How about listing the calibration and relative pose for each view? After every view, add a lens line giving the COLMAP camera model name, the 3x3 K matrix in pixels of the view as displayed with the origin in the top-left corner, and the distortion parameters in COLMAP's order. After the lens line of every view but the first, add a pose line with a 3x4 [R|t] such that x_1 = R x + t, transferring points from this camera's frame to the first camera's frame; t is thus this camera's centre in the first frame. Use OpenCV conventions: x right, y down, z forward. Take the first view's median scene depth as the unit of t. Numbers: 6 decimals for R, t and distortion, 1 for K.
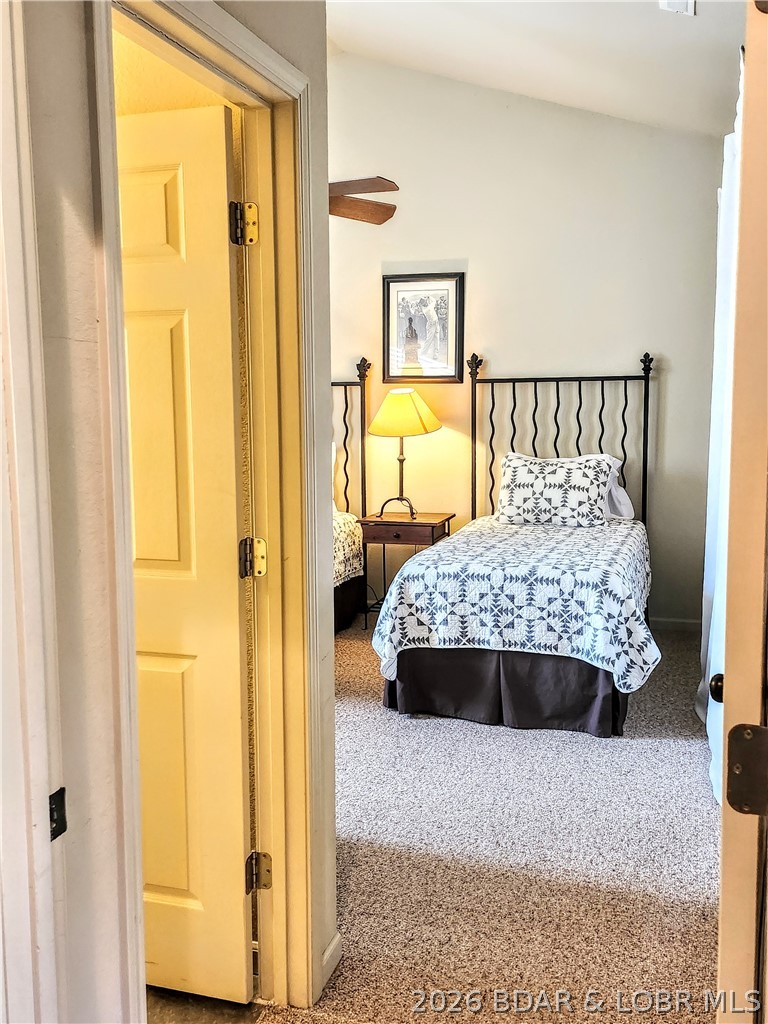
lens RADIAL K [[993.1, 0, 379.4], [0, 993.1, 503.2], [0, 0, 1]] dist [0.082612, 0.000000]
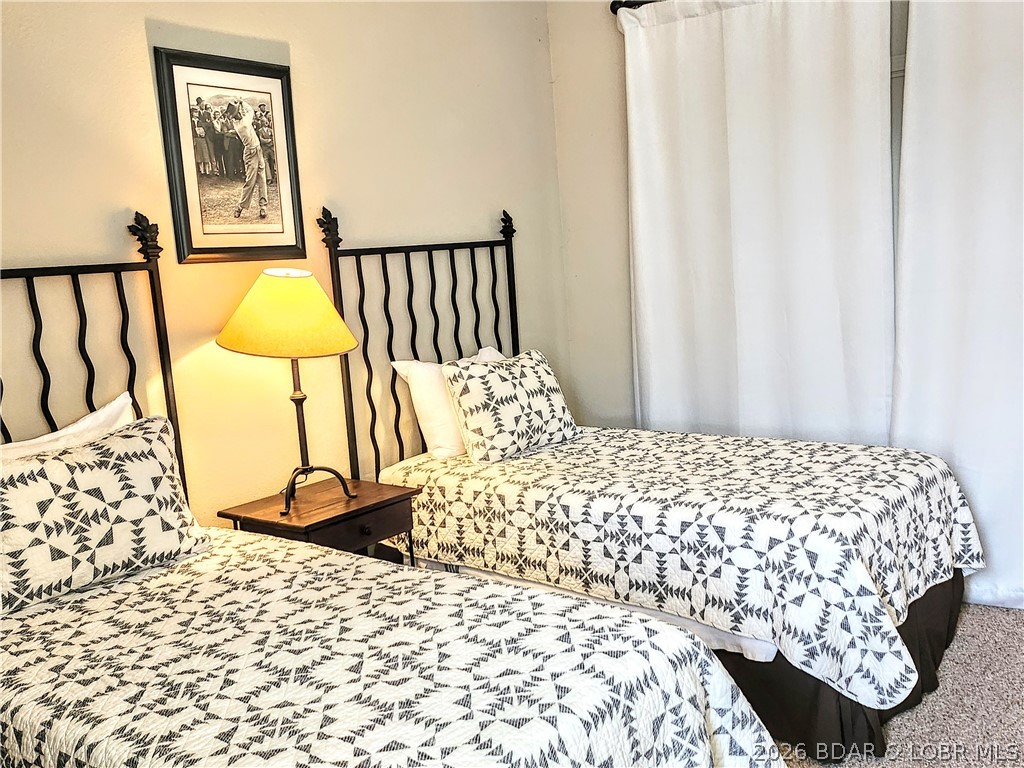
lens RADIAL K [[993.1, 0, 517.3], [0, 993.1, 392.1], [0, 0, 1]] dist [0.082612, 0.000000]
pose [[0.342595, -0.146966, 0.927917, -0.475043], [0.164805, 0.981774, 0.094649, -0.085121], [-0.924915, 0.120499, 0.360571, 0.741469]]
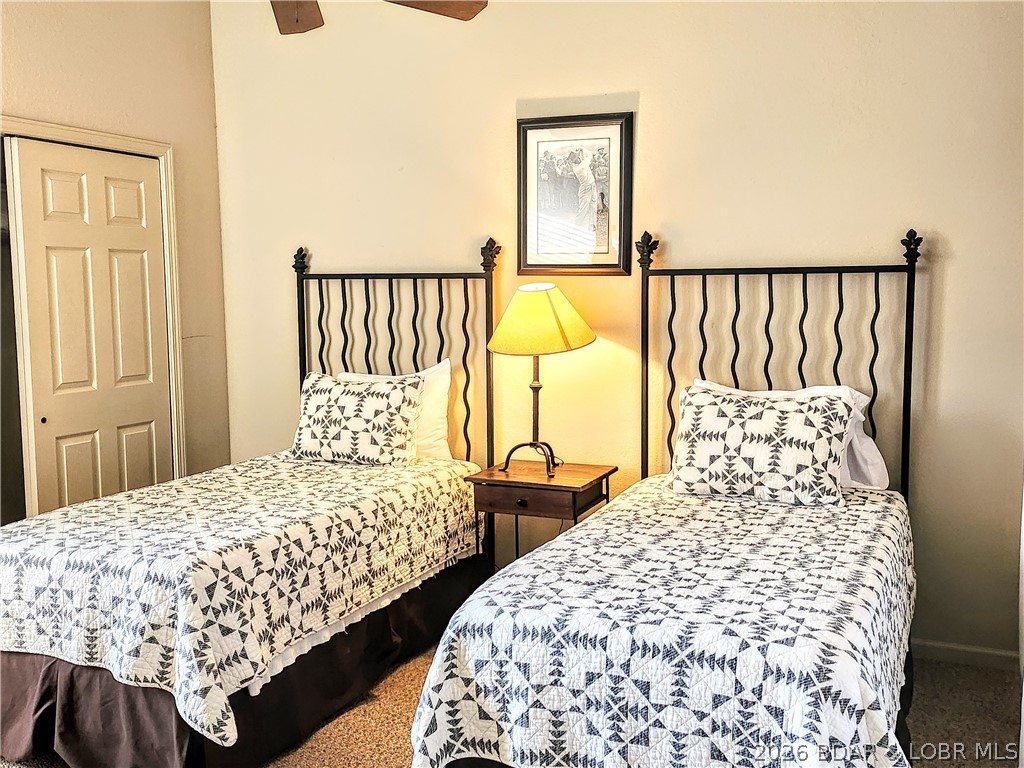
lens RADIAL K [[1008.2, 0, 522.4], [0, 1008.2, 381.0], [0, 0, 1]] dist [0.065268, 0.000000]
pose [[0.994807, 0.013739, -0.100843, 0.088454], [-0.014684, 0.999855, -0.008631, -0.045317], [0.100710, 0.010067, 0.994865, 0.334960]]
